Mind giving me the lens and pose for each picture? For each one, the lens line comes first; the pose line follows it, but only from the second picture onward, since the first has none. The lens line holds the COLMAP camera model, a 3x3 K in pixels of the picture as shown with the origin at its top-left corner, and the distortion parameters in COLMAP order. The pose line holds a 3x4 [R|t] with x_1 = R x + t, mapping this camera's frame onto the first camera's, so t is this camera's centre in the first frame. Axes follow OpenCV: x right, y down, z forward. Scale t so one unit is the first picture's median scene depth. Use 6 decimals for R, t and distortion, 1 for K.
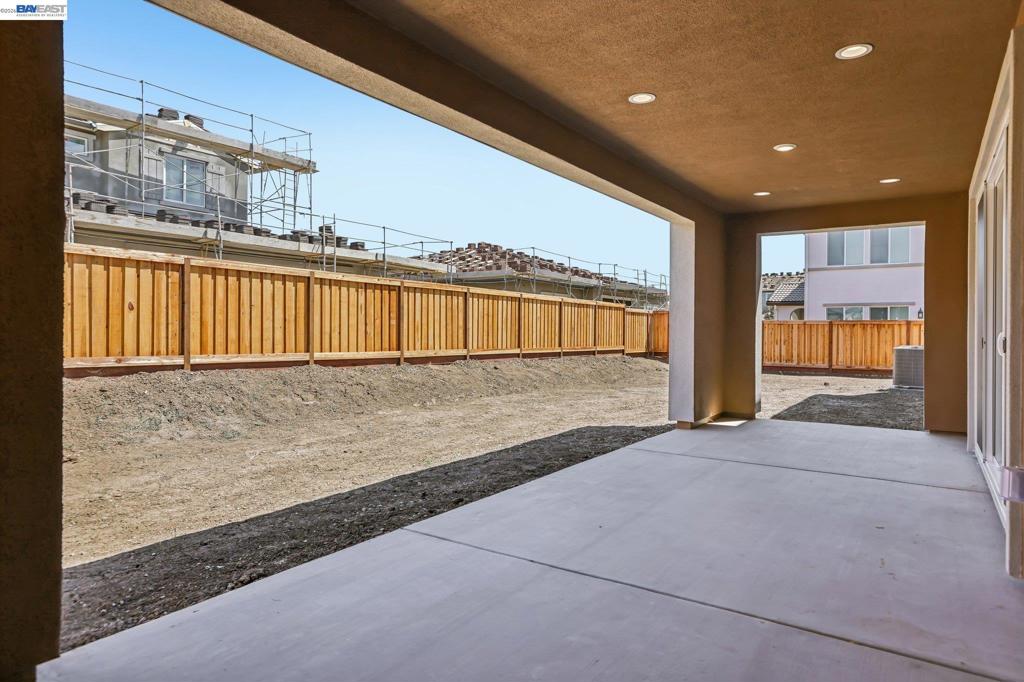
lens RADIAL K [[619.0, 0, 513.3], [0, 619.0, 333.1], [0, 0, 1]] dist [0.001441, 0.001098]
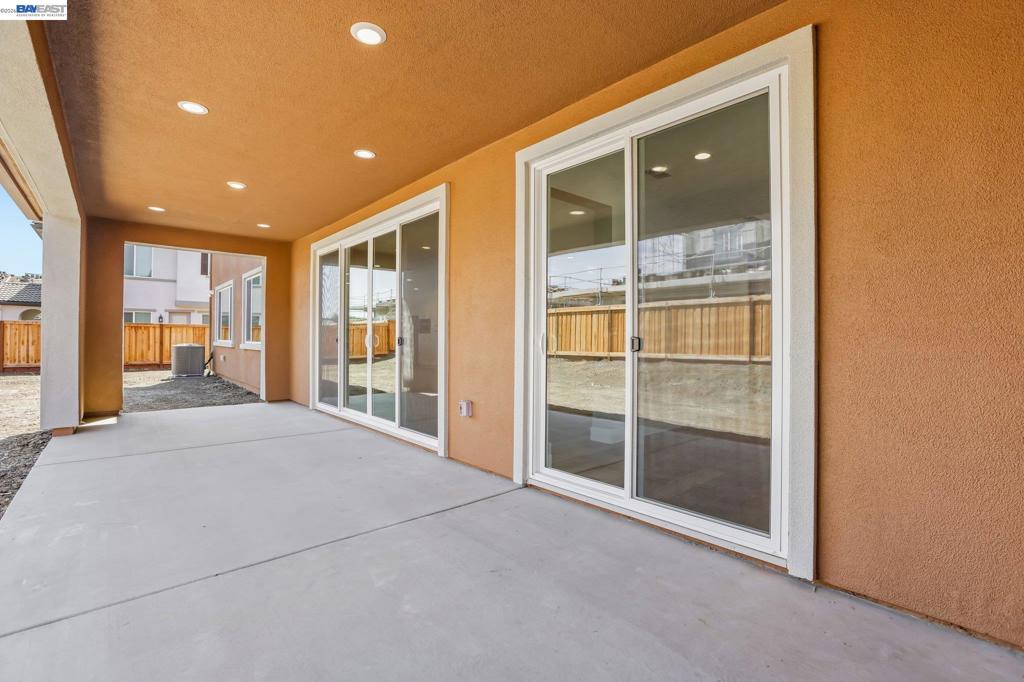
lens RADIAL K [[461.1, 0, 511.4], [0, 461.1, 337.3], [0, 0, 1]] dist [-0.004165, -0.000210]
pose [[0.254891, -0.003862, 0.966962, -0.122906], [-0.004141, 0.999978, 0.005086, -0.001084], [-0.966961, -0.005300, 0.254870, 0.086772]]
